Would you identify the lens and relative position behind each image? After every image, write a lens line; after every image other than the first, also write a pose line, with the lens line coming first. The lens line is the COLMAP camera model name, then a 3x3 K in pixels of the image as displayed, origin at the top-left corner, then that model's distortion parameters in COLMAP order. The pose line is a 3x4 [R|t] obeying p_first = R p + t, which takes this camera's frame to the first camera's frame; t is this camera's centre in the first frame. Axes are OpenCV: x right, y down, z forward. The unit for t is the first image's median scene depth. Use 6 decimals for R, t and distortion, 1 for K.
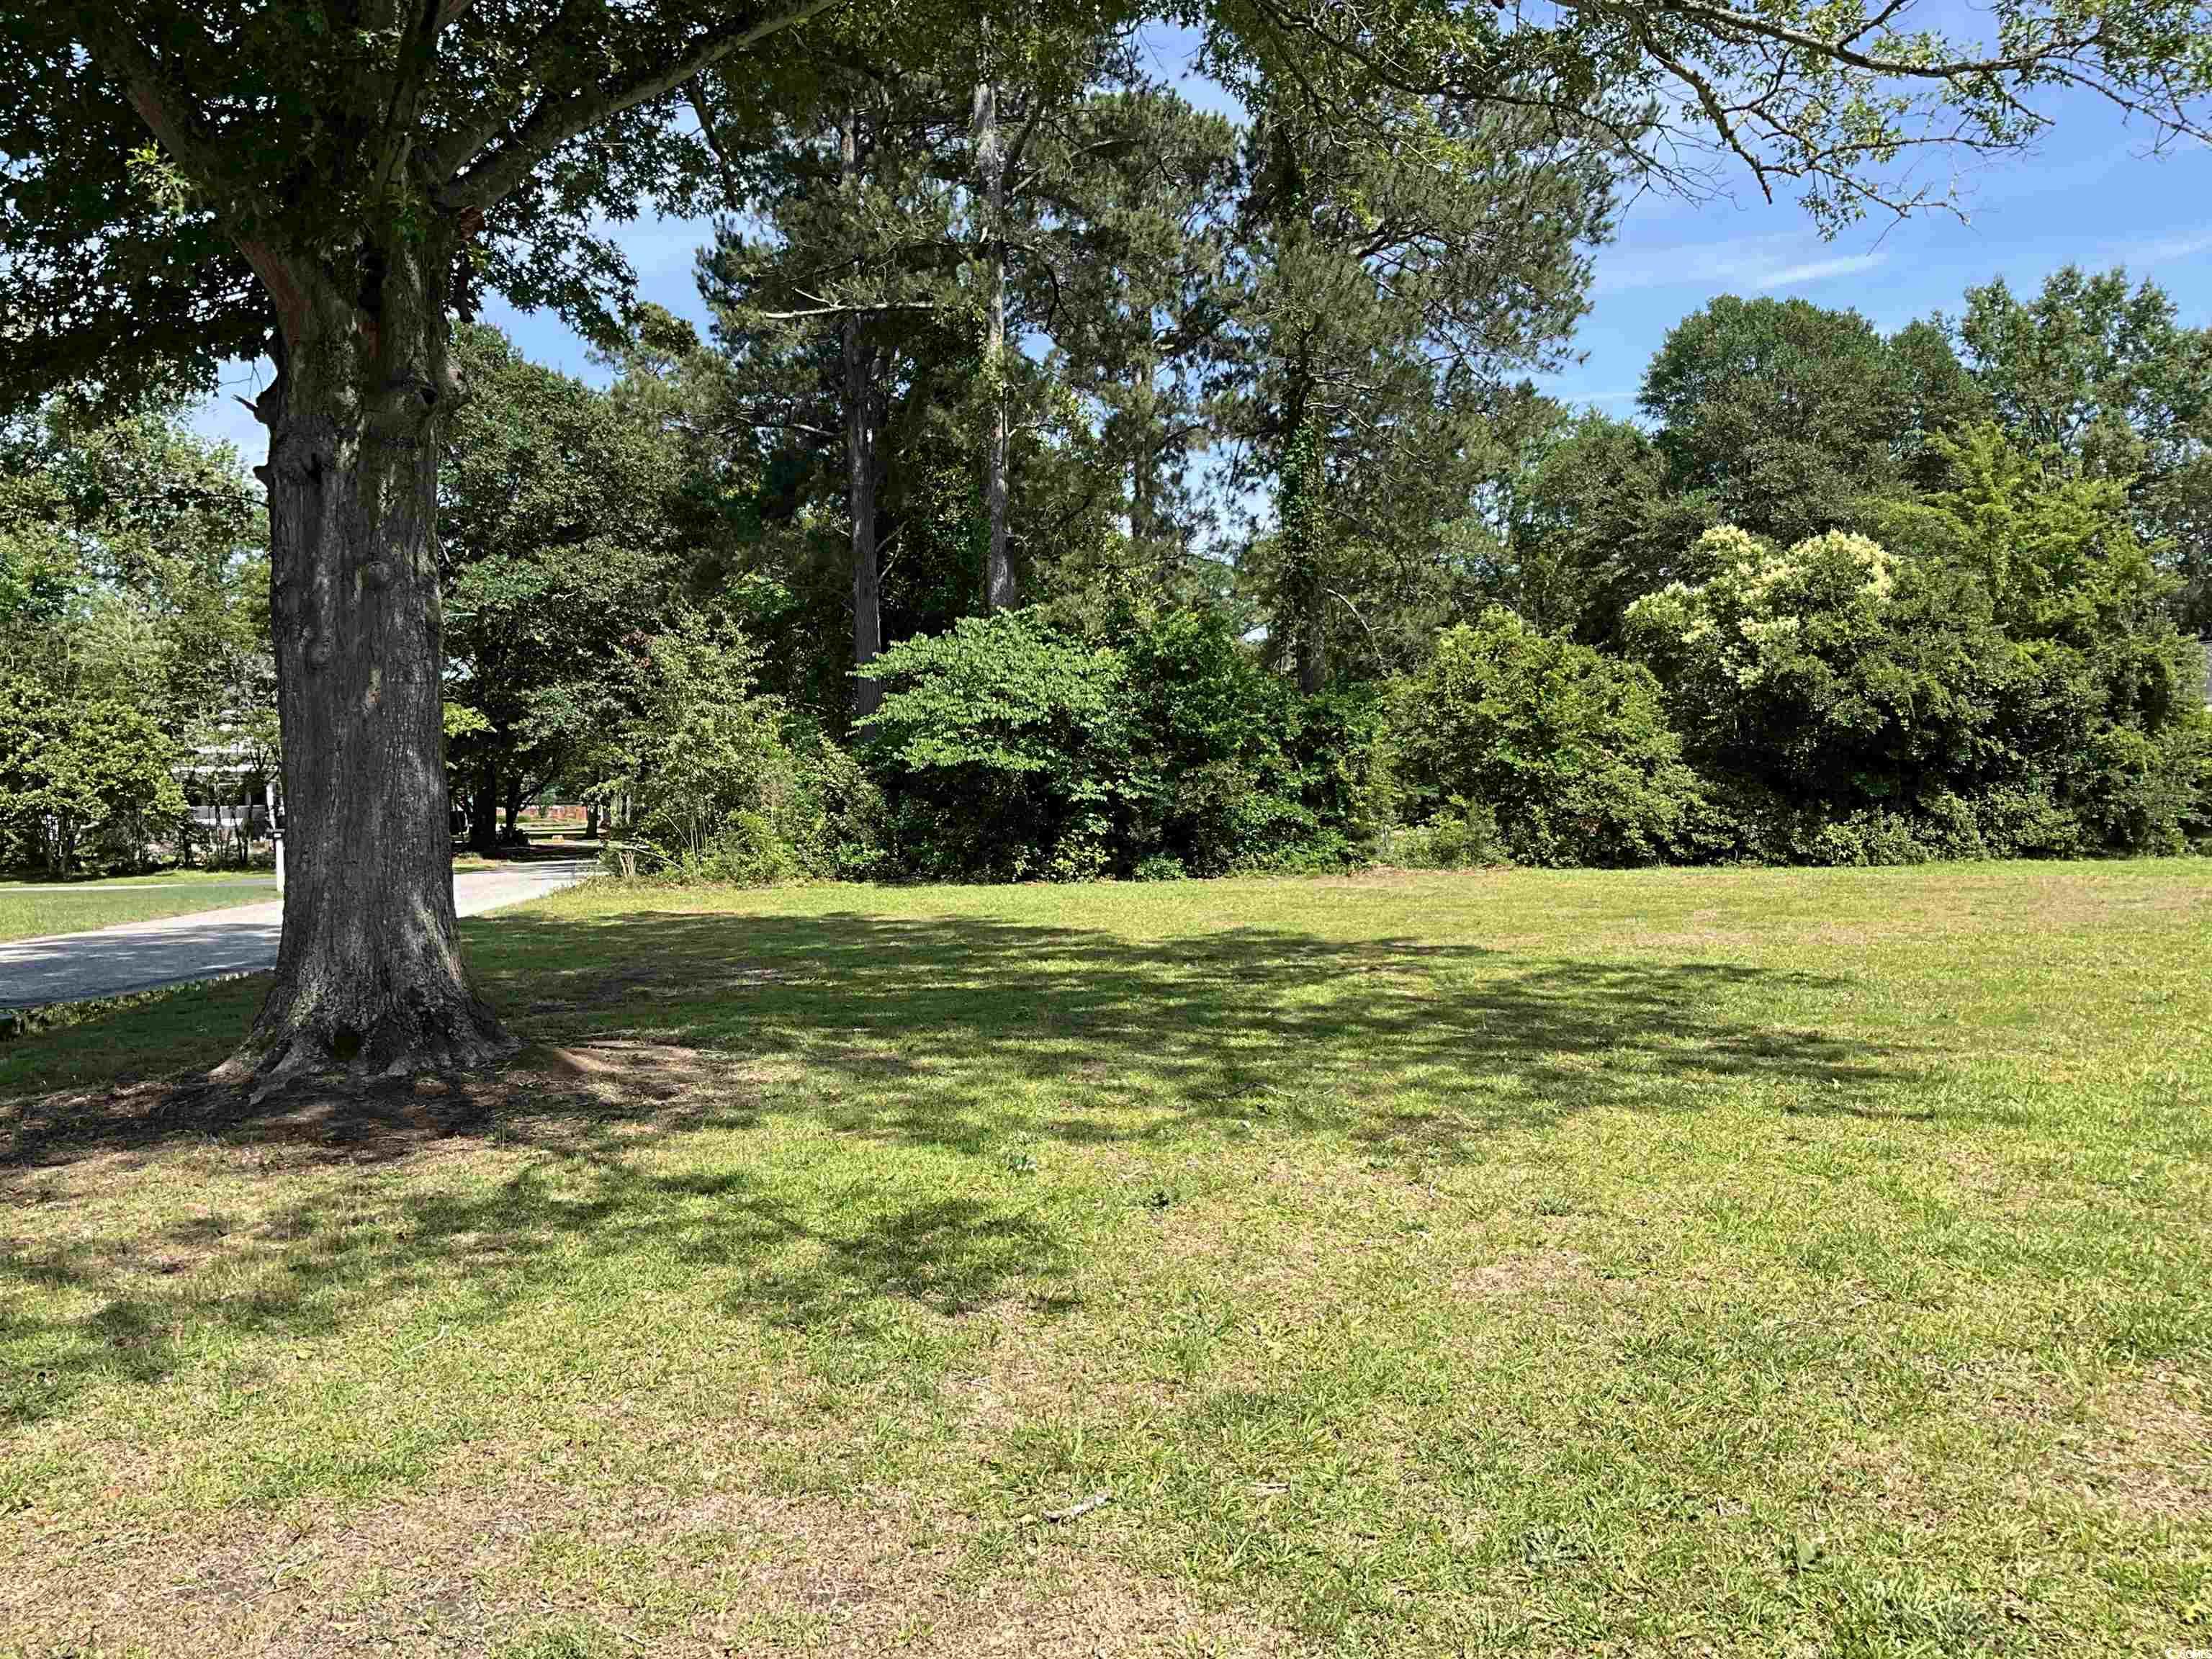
lens RADIAL K [[1852.1, 0, 1106.0], [0, 1852.1, 829.5], [0, 0, 1]] dist [0.103468, -0.209324]
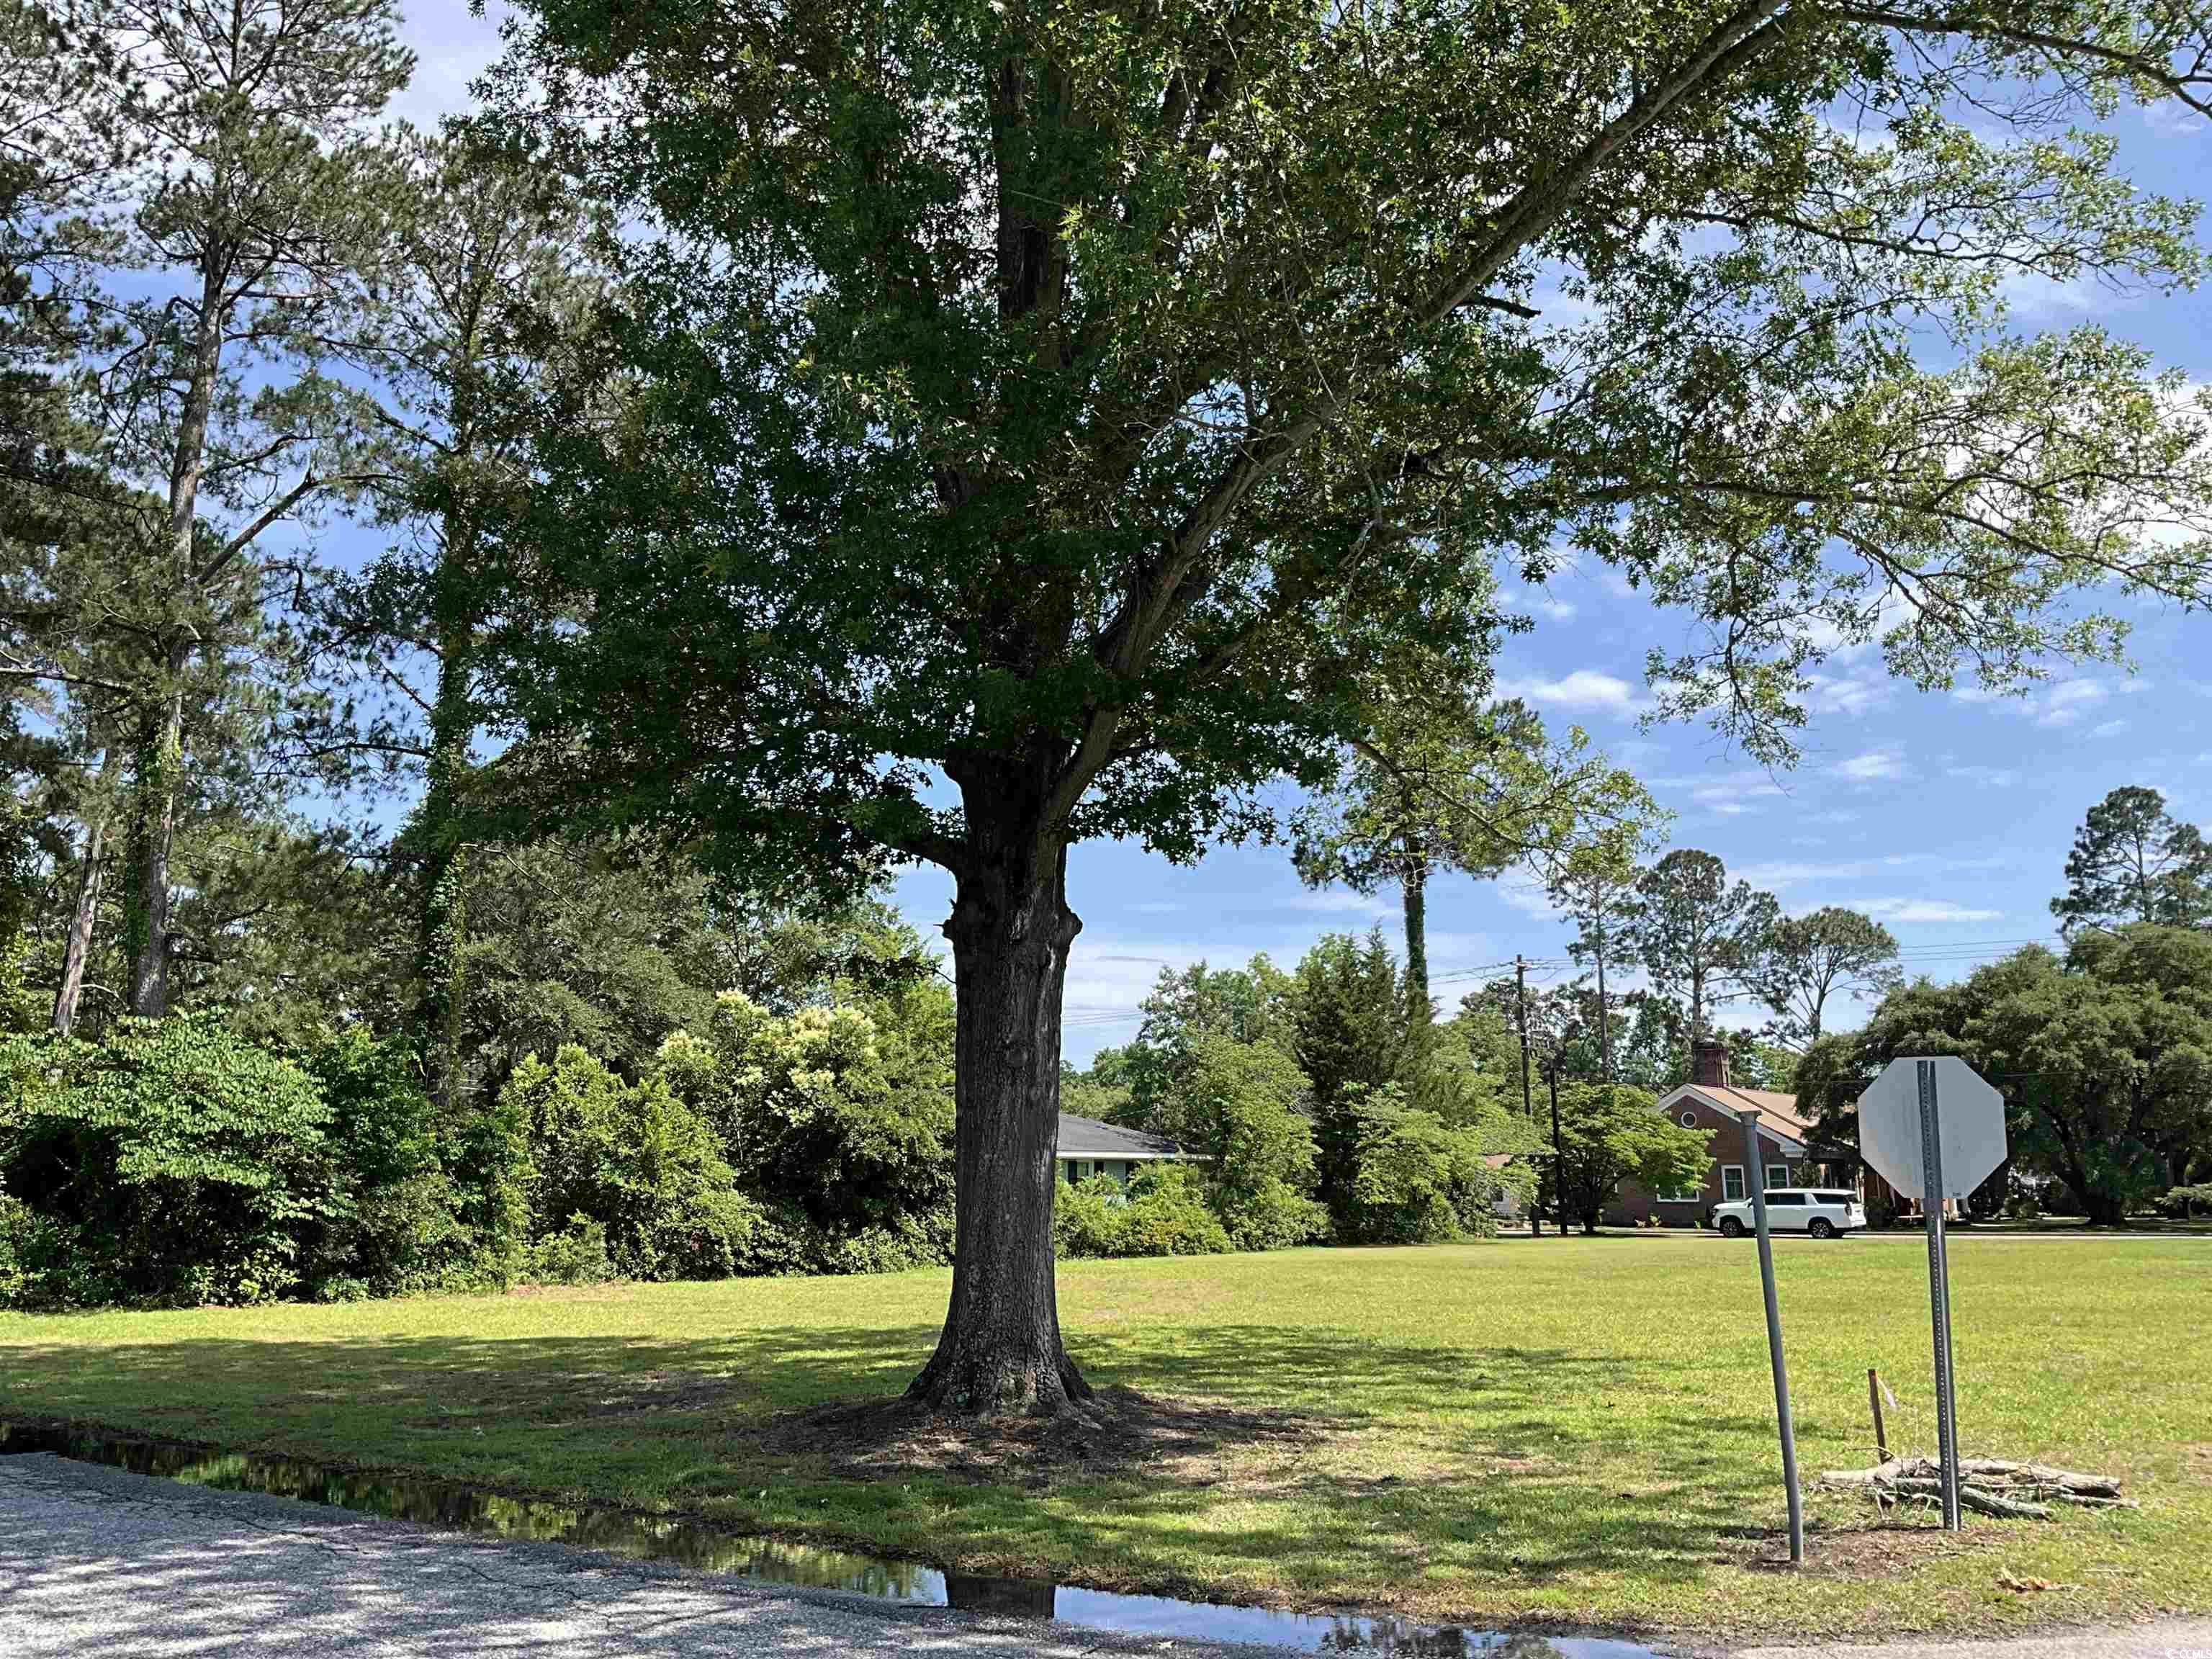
lens RADIAL K [[1852.1, 0, 1106.0], [0, 1852.1, 829.5], [0, 0, 1]] dist [0.103468, -0.209324]
pose [[0.670376, 0.157668, 0.725077, -0.439926], [0.009335, 0.975295, -0.220709, 0.006242], [-0.741963, 0.154727, 0.652342, 0.015169]]
